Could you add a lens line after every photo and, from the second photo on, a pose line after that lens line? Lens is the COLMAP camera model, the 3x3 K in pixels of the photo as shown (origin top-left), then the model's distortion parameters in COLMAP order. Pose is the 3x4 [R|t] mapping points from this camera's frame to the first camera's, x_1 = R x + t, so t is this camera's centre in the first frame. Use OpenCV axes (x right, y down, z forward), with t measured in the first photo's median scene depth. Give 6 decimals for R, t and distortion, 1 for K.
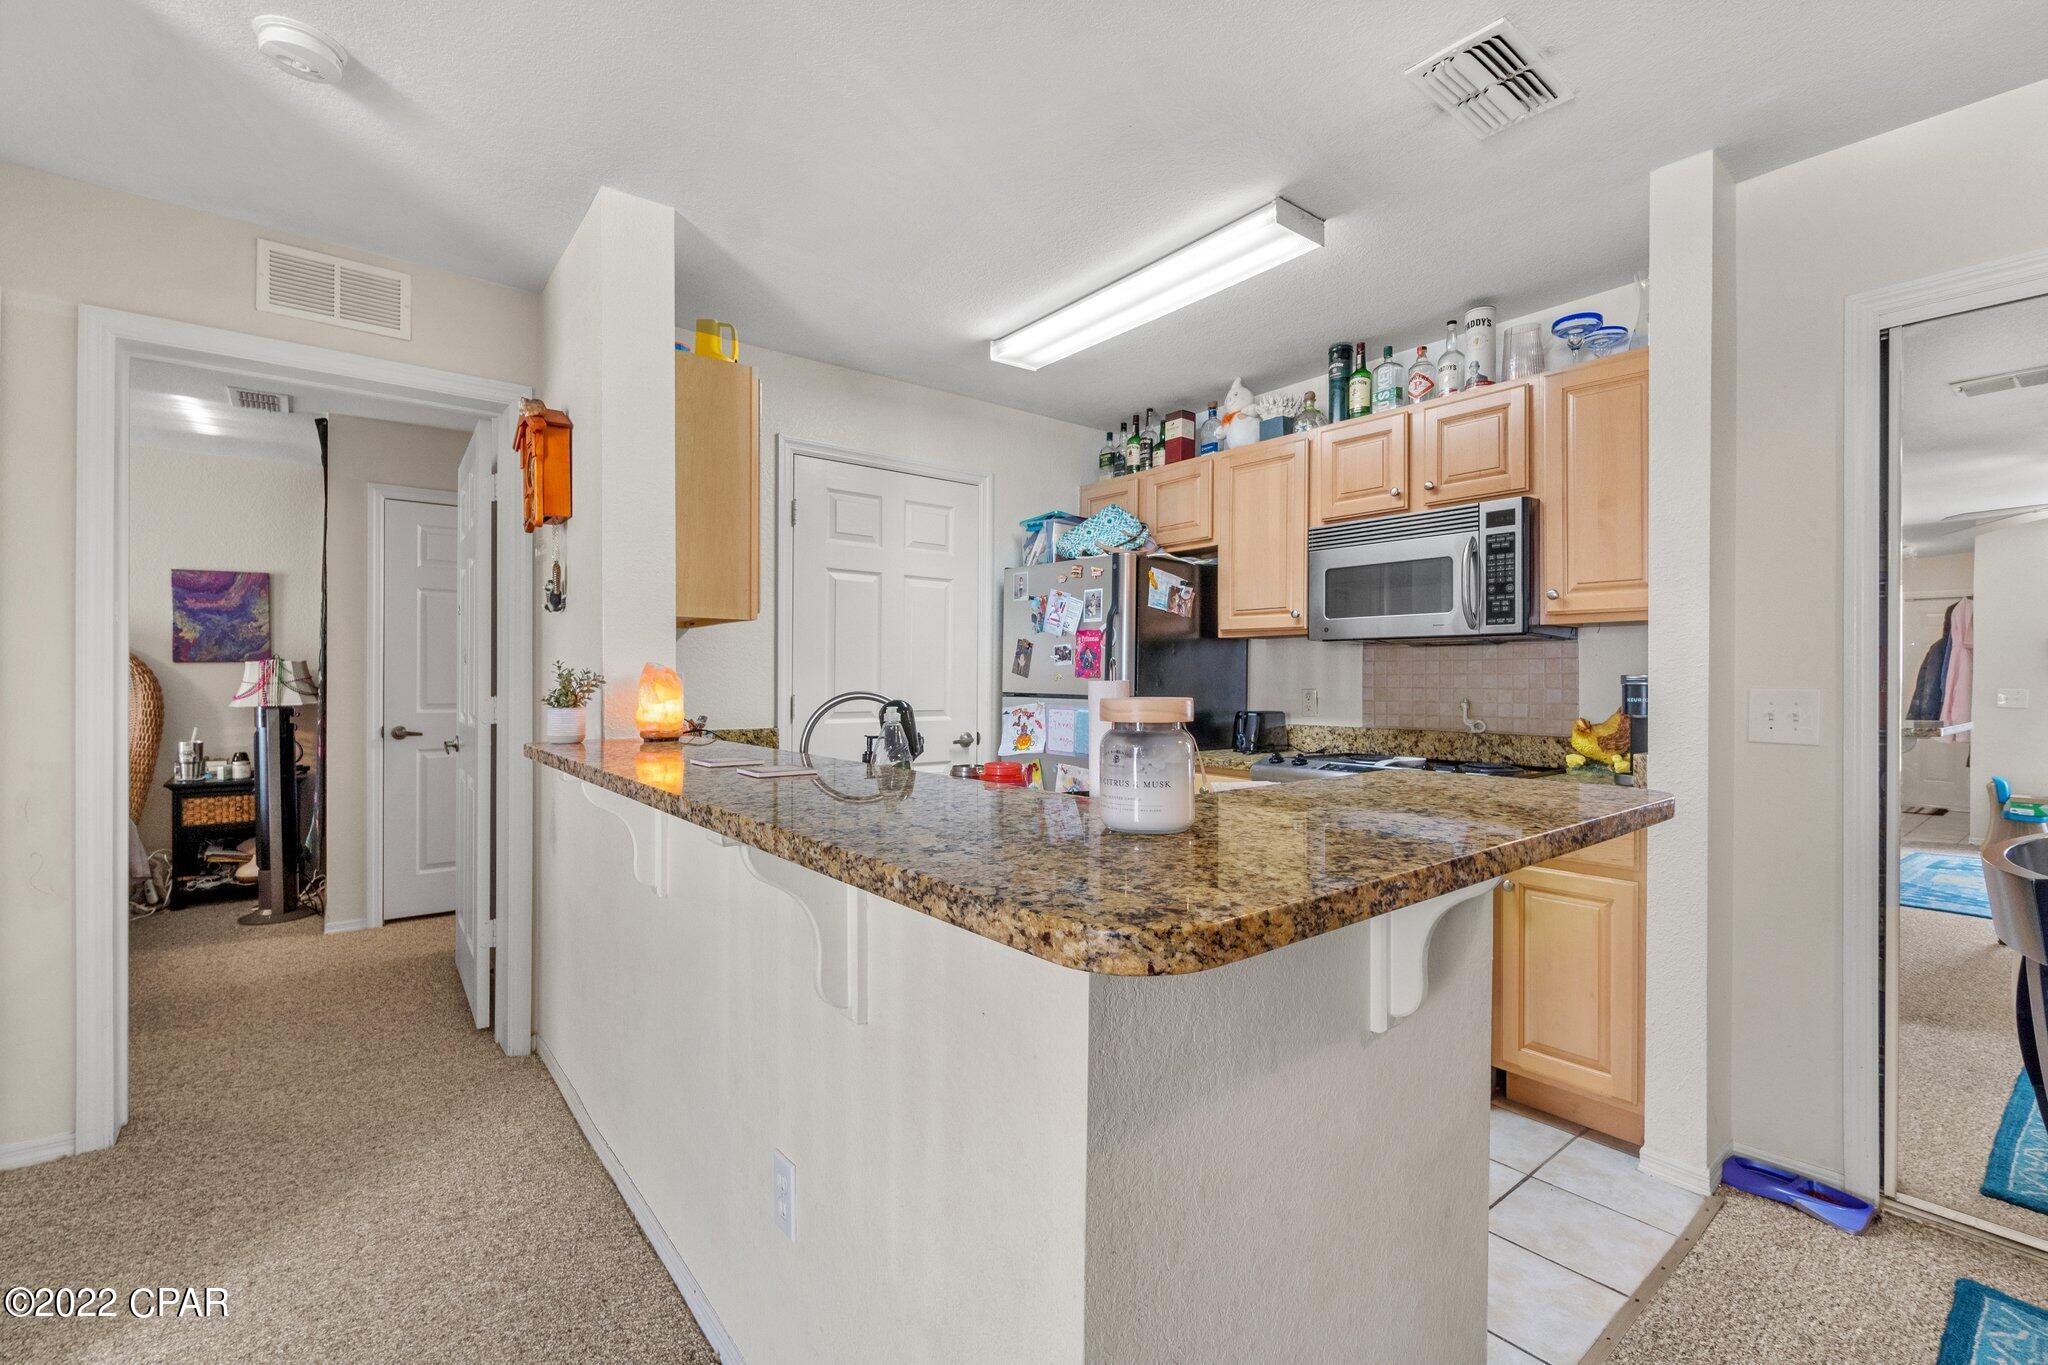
lens RADIAL K [[879.3, 0, 1030.6], [0, 879.3, 677.4], [0, 0, 1]] dist [-0.001622, 0.000330]
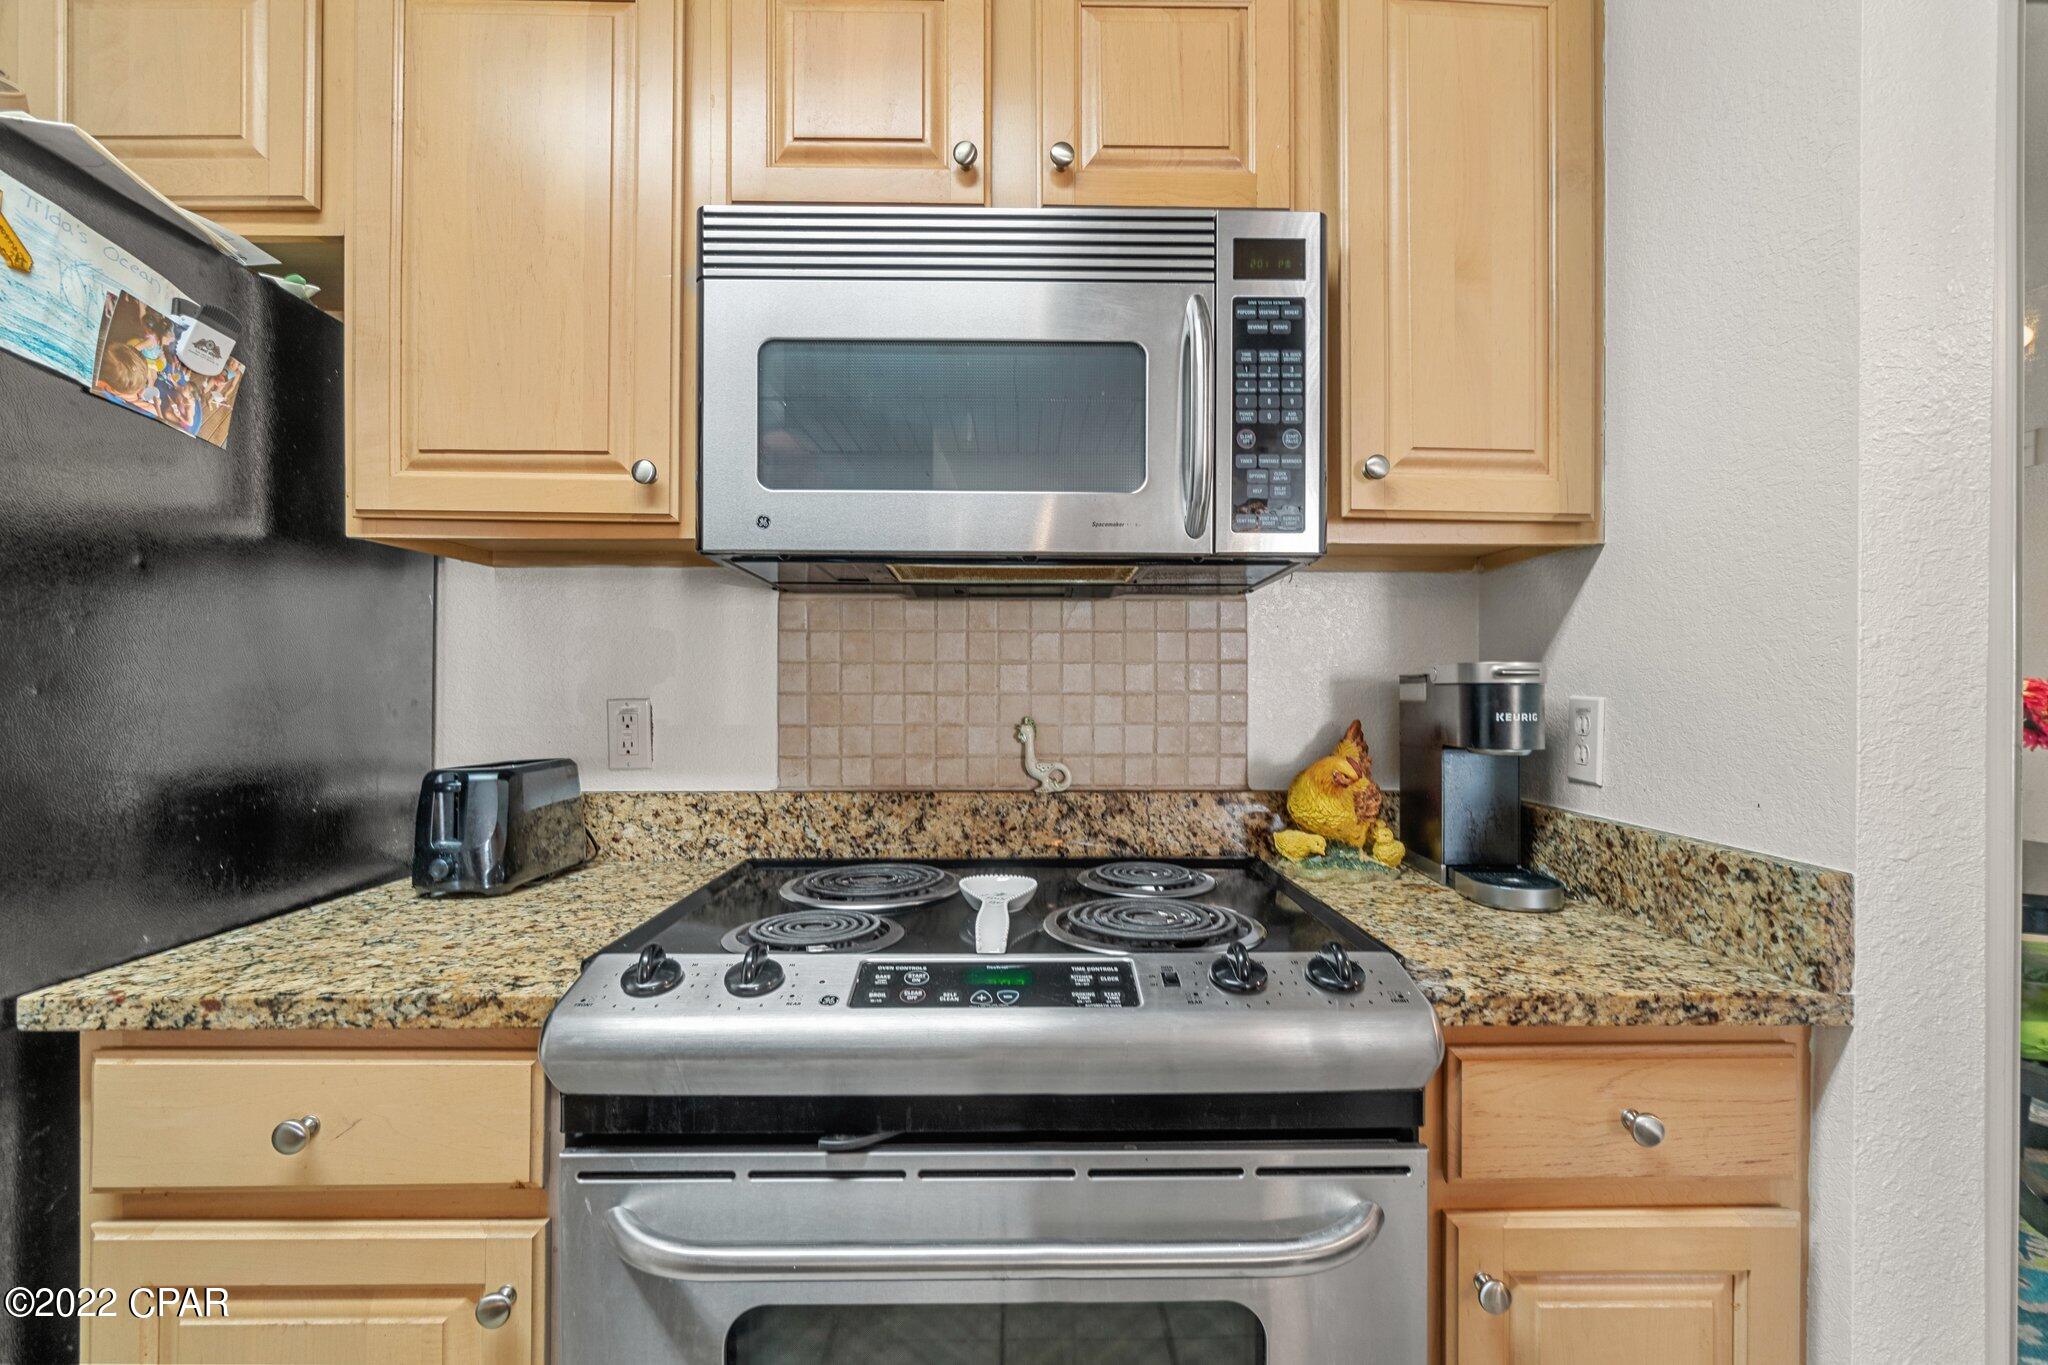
lens RADIAL K [[879.3, 0, 1030.6], [0, 879.3, 677.4], [0, 0, 1]] dist [-0.001622, 0.000330]
pose [[0.616933, 0.003848, 0.787006, 0.120426], [-0.001516, 0.999992, -0.003700, 0.004906], [-0.787014, 0.001090, 0.616934, 0.624342]]
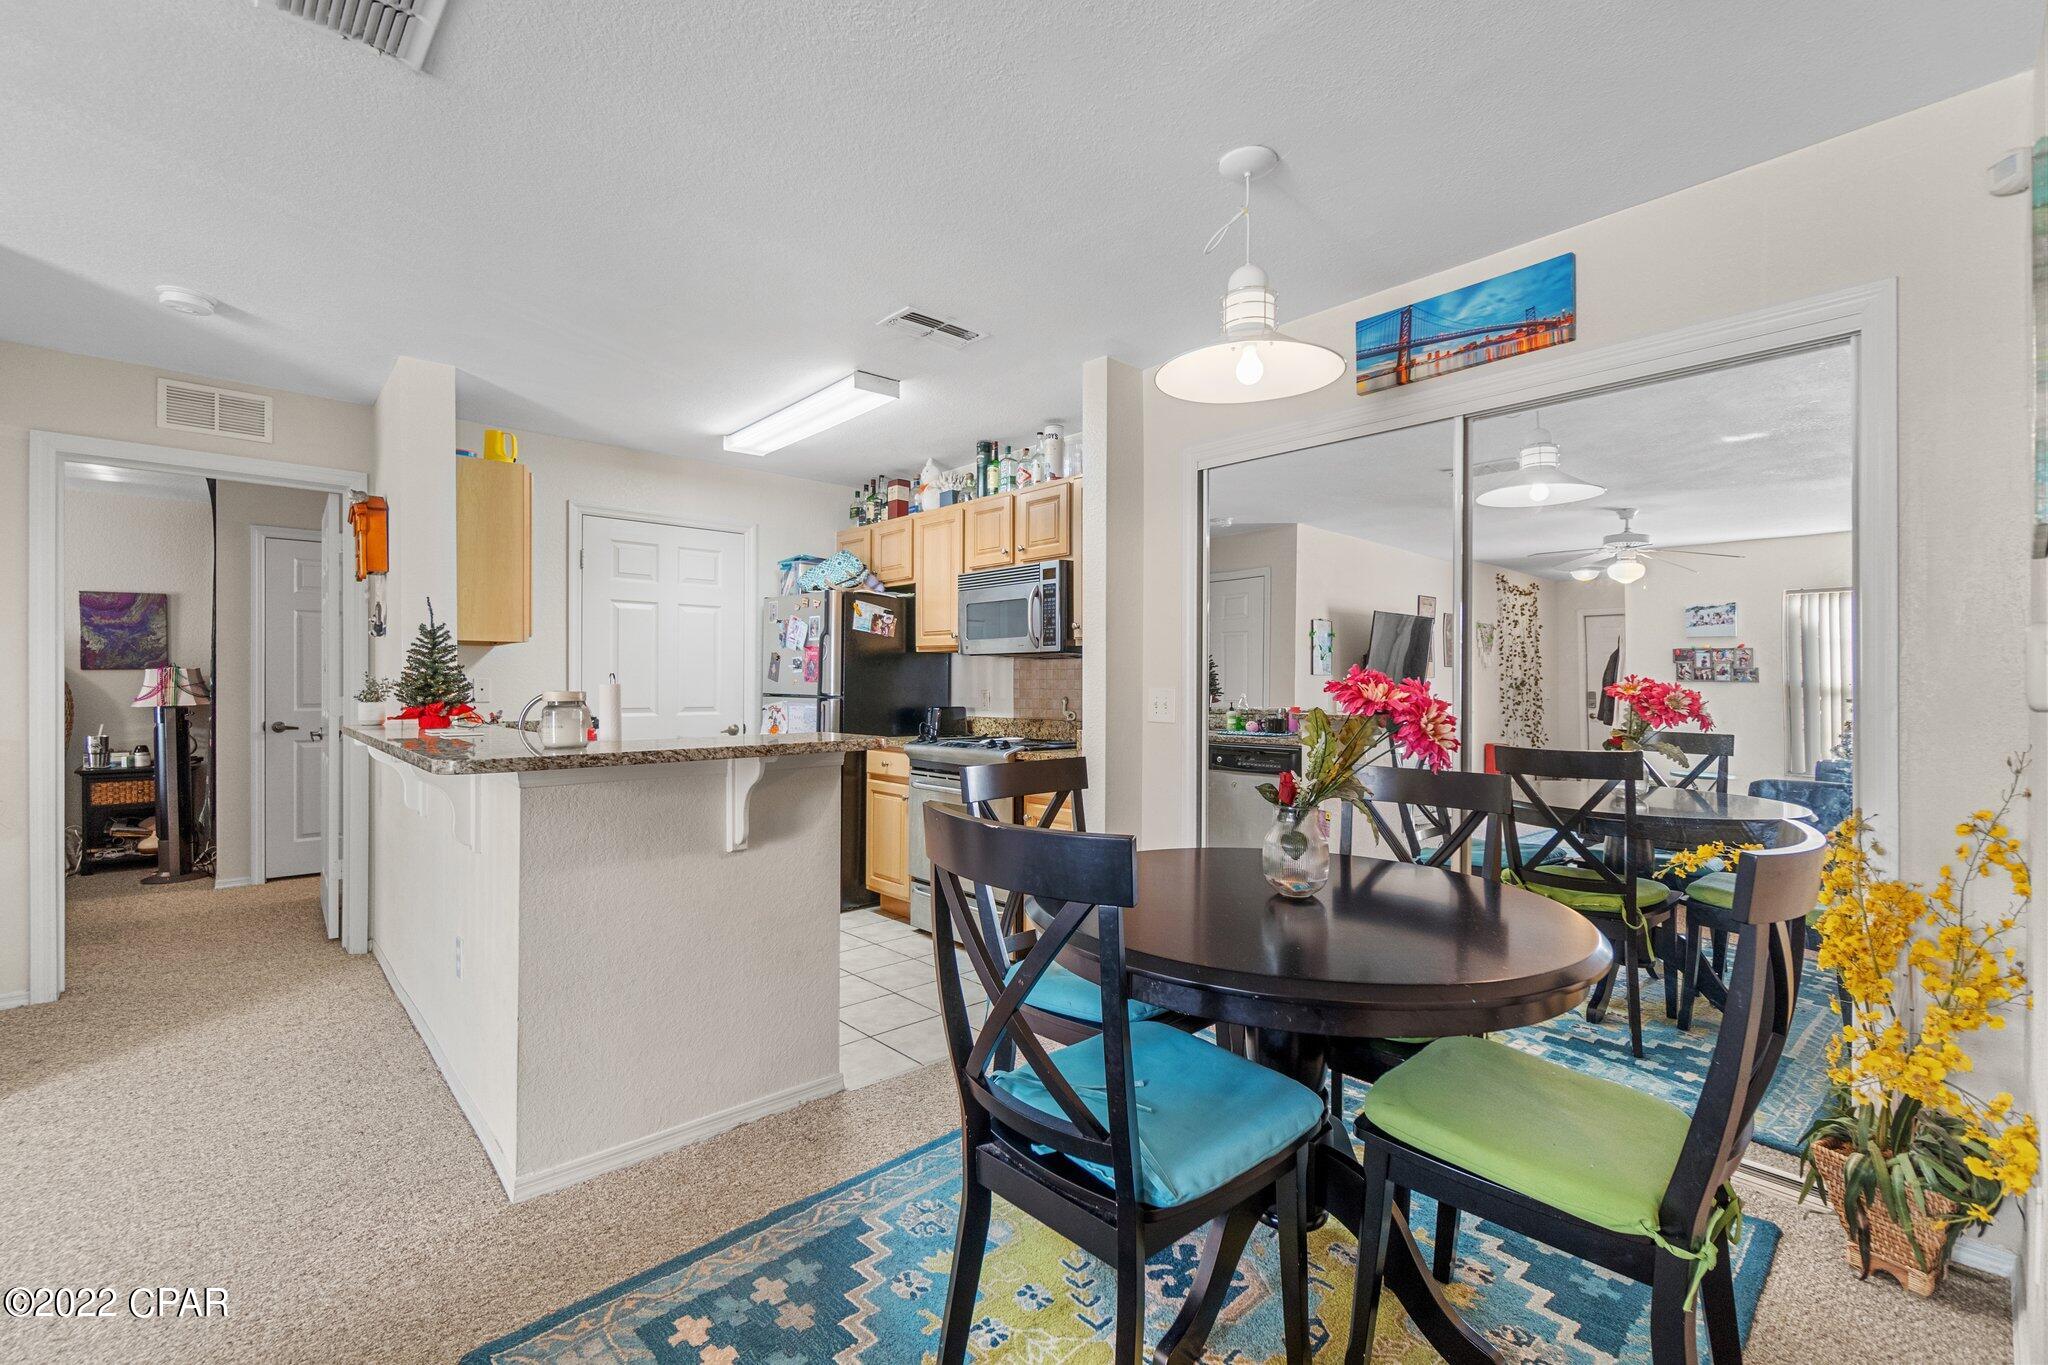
lens RADIAL K [[881.8, 0, 1028.0], [0, 881.8, 683.7], [0, 0, 1]] dist [-0.001330, 0.000464]
pose [[0.998163, -0.001106, 0.060580, 0.303135], [0.000934, 0.999995, 0.002864, -0.000607], [-0.060583, -0.002802, 0.998159, -0.352132]]
